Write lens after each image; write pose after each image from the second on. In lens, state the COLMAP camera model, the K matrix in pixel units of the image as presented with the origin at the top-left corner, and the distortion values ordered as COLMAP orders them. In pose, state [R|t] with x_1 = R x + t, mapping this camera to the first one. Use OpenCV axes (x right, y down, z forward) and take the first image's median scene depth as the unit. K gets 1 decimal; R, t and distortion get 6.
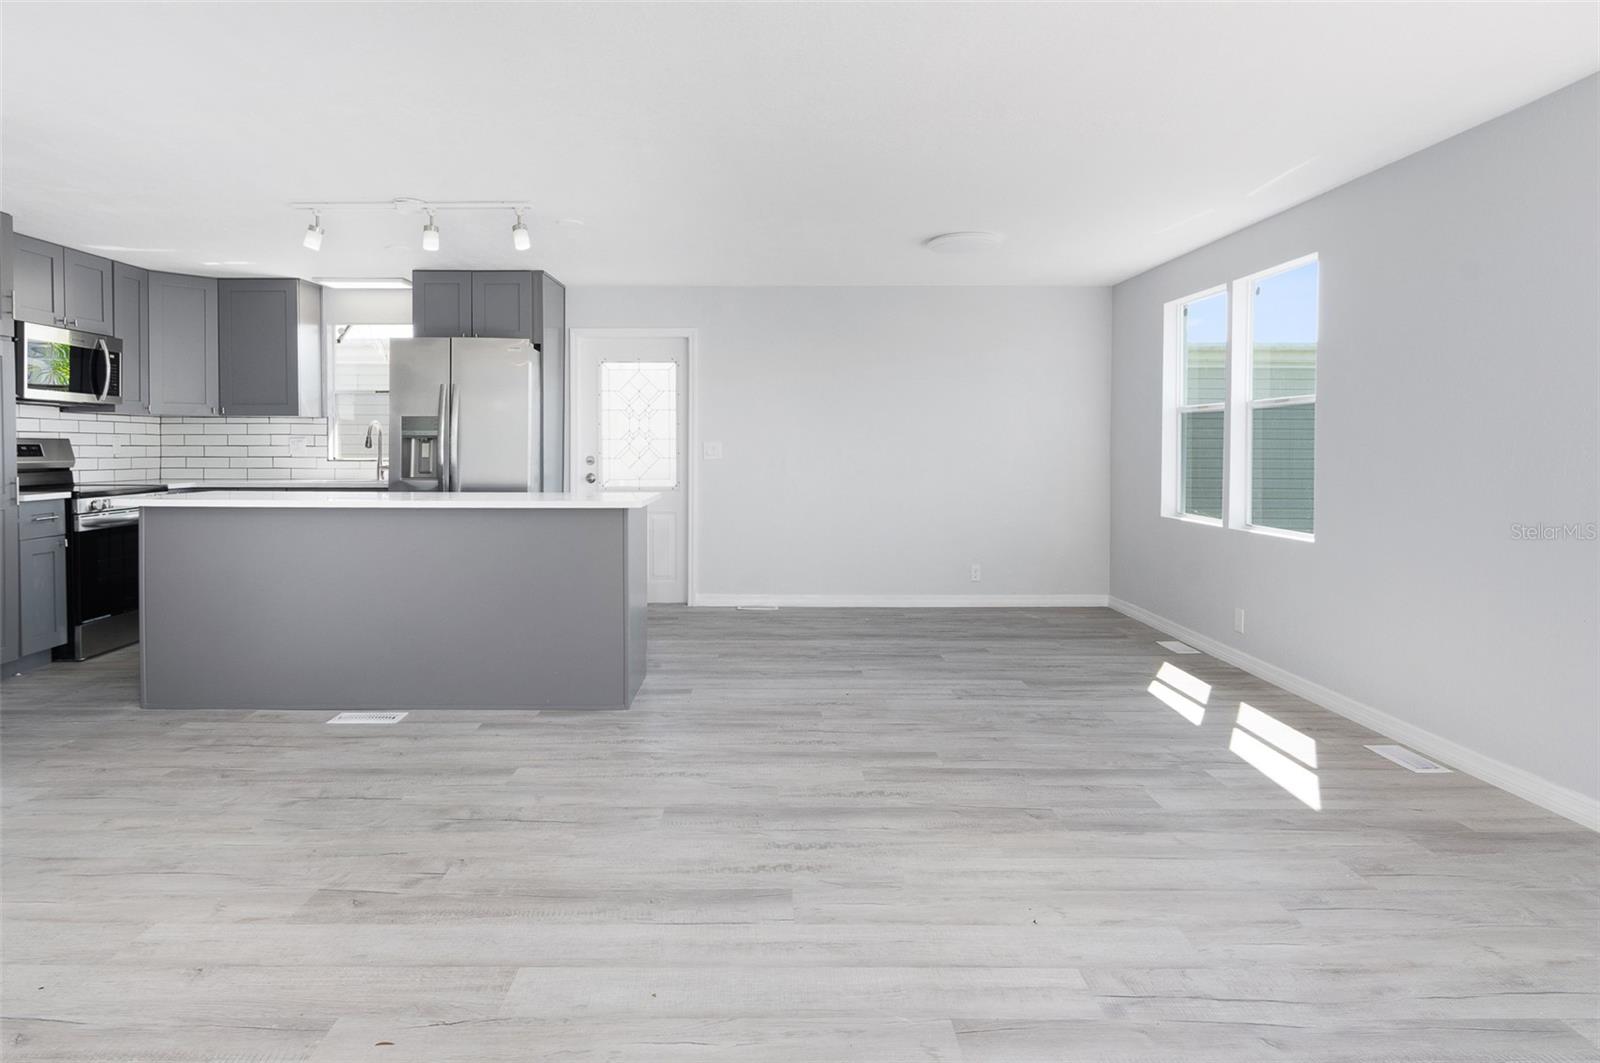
lens RADIAL K [[930.2, 0, 767.0], [0, 930.2, 475.3], [0, 0, 1]] dist [-0.002514, -0.001629]
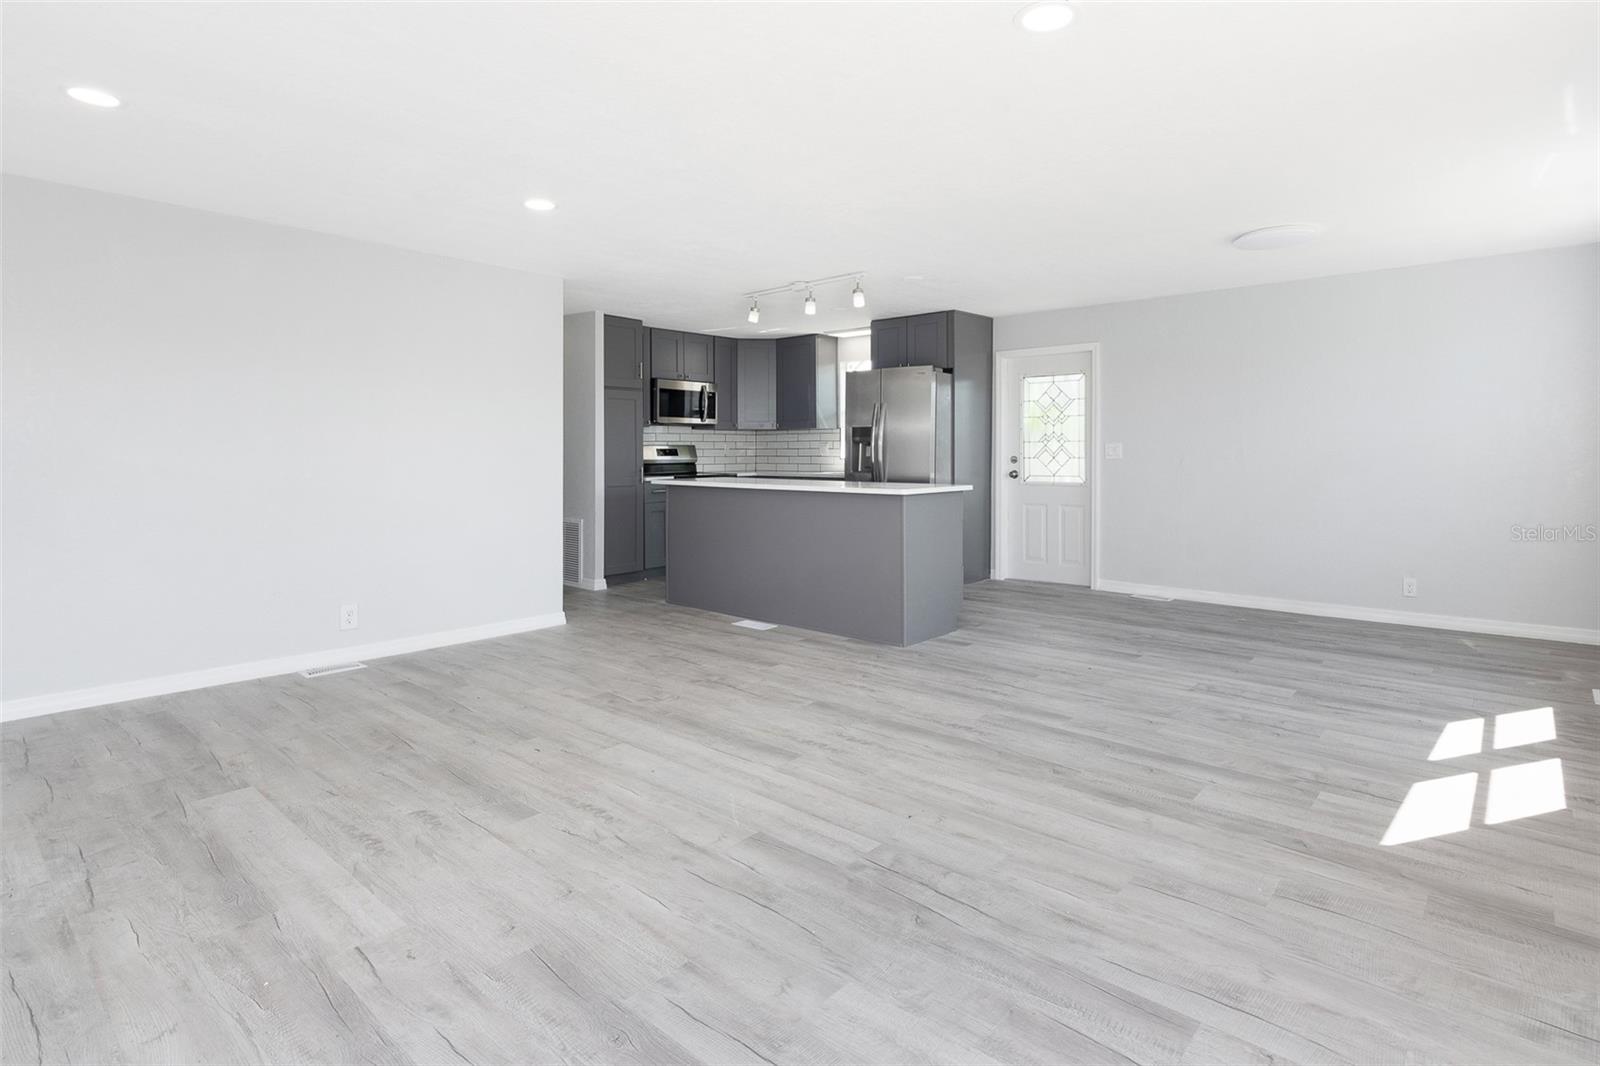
lens RADIAL K [[827.7, 0, 795.0], [0, 827.7, 470.3], [0, 0, 1]] dist [-0.002876, -0.001257]
pose [[0.741959, 0.012759, -0.670324, 0.490709], [-0.015854, 0.999873, 0.001484, 0.001037], [0.670258, 0.009526, 0.742067, 0.020711]]
